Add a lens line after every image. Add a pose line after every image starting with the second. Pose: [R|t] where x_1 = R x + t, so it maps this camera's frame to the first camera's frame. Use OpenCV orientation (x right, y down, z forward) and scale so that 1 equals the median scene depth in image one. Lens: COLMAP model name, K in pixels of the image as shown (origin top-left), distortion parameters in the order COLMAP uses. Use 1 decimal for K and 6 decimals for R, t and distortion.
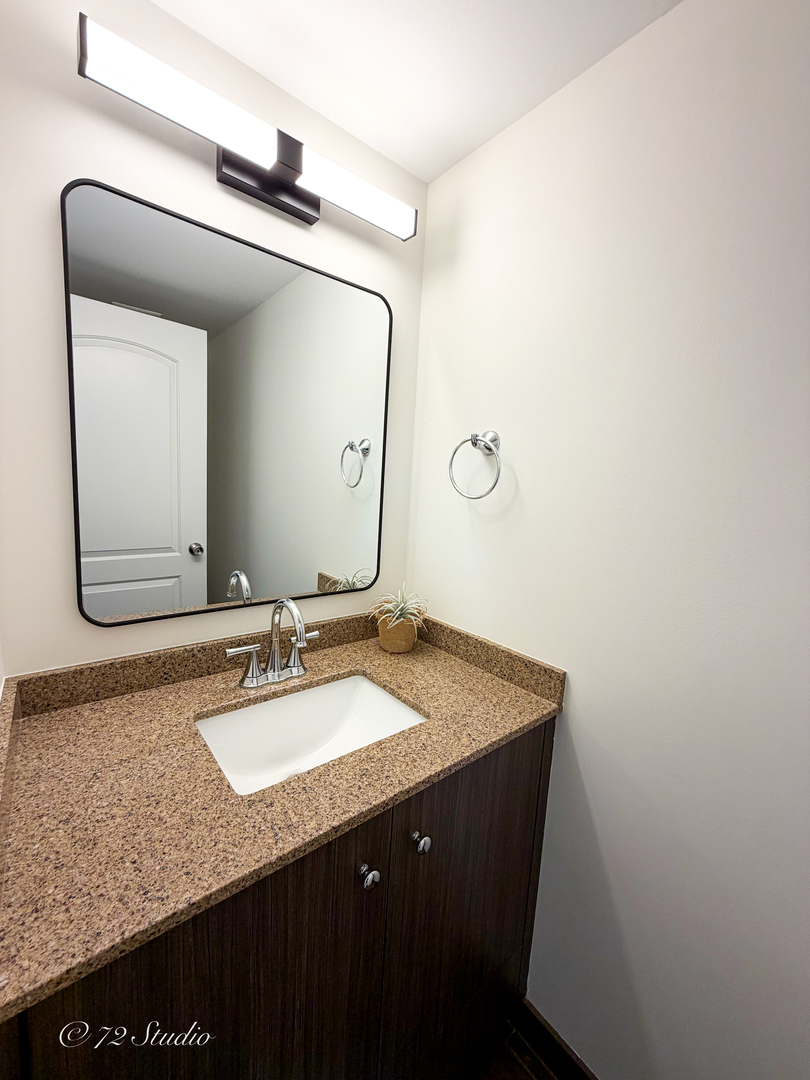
lens RADIAL K [[437.4, 0, 402.3], [0, 437.4, 537.4], [0, 0, 1]] dist [-0.000127, 0.000096]
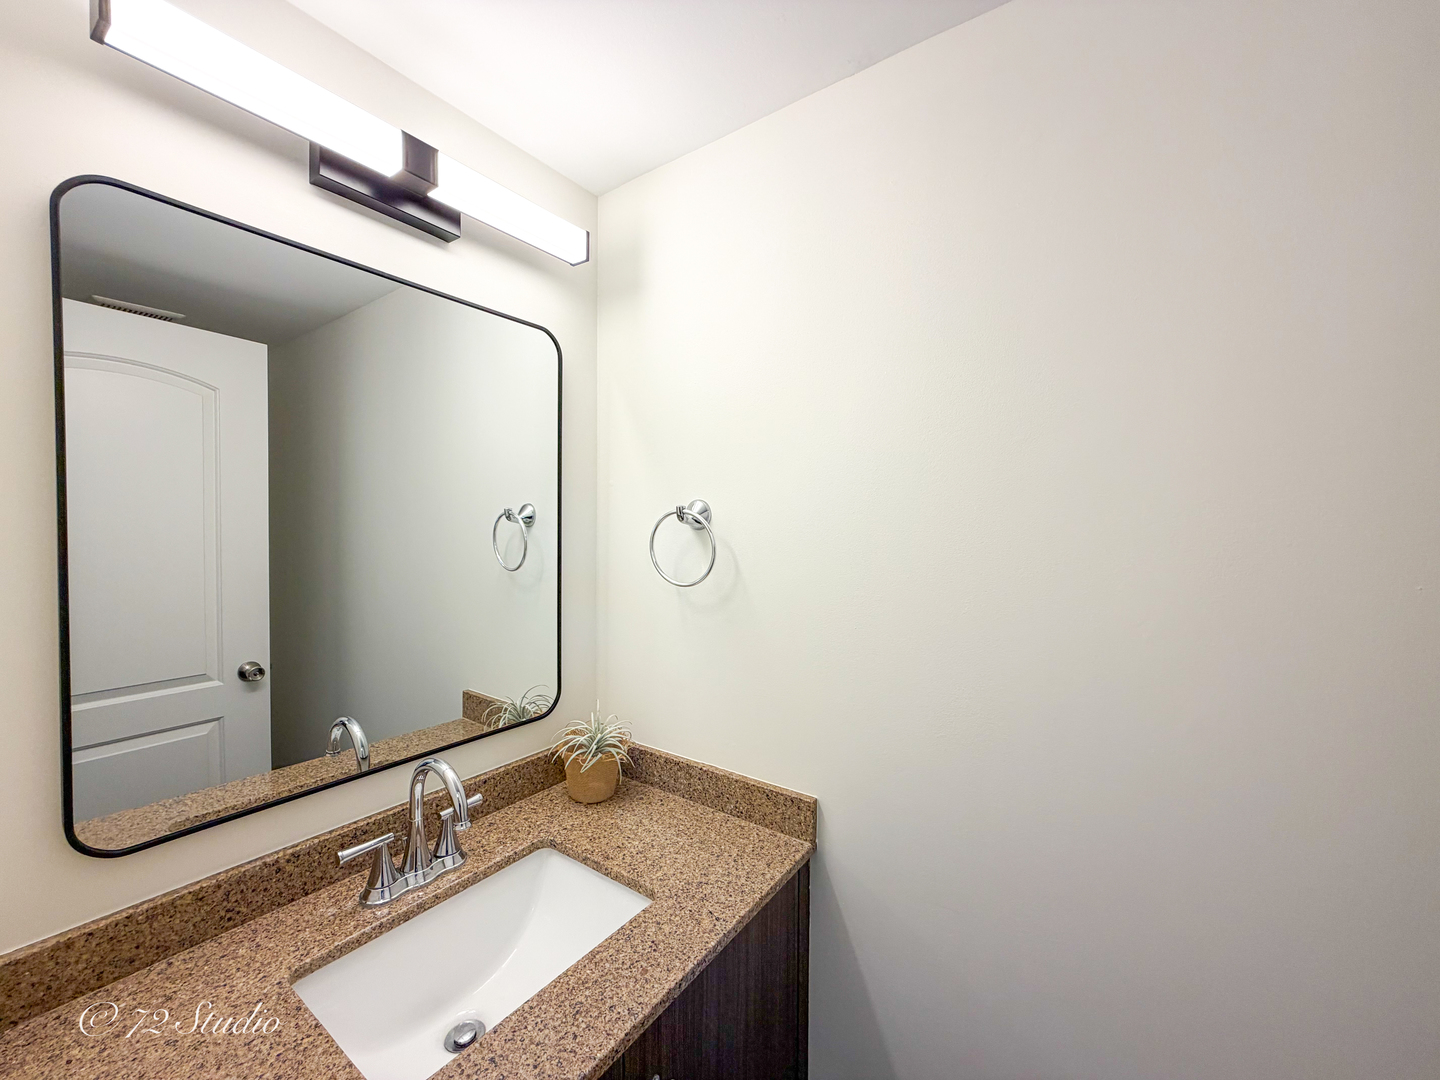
lens RADIAL K [[583.2, 0, 716.9], [0, 583.2, 539.6], [0, 0, 1]] dist [-0.000127, 0.000096]
pose [[0.964608, -0.055184, 0.257848, -0.051609], [0.079544, 0.993200, -0.085011, -0.087737], [-0.251404, 0.102512, 0.962438, -0.033491]]
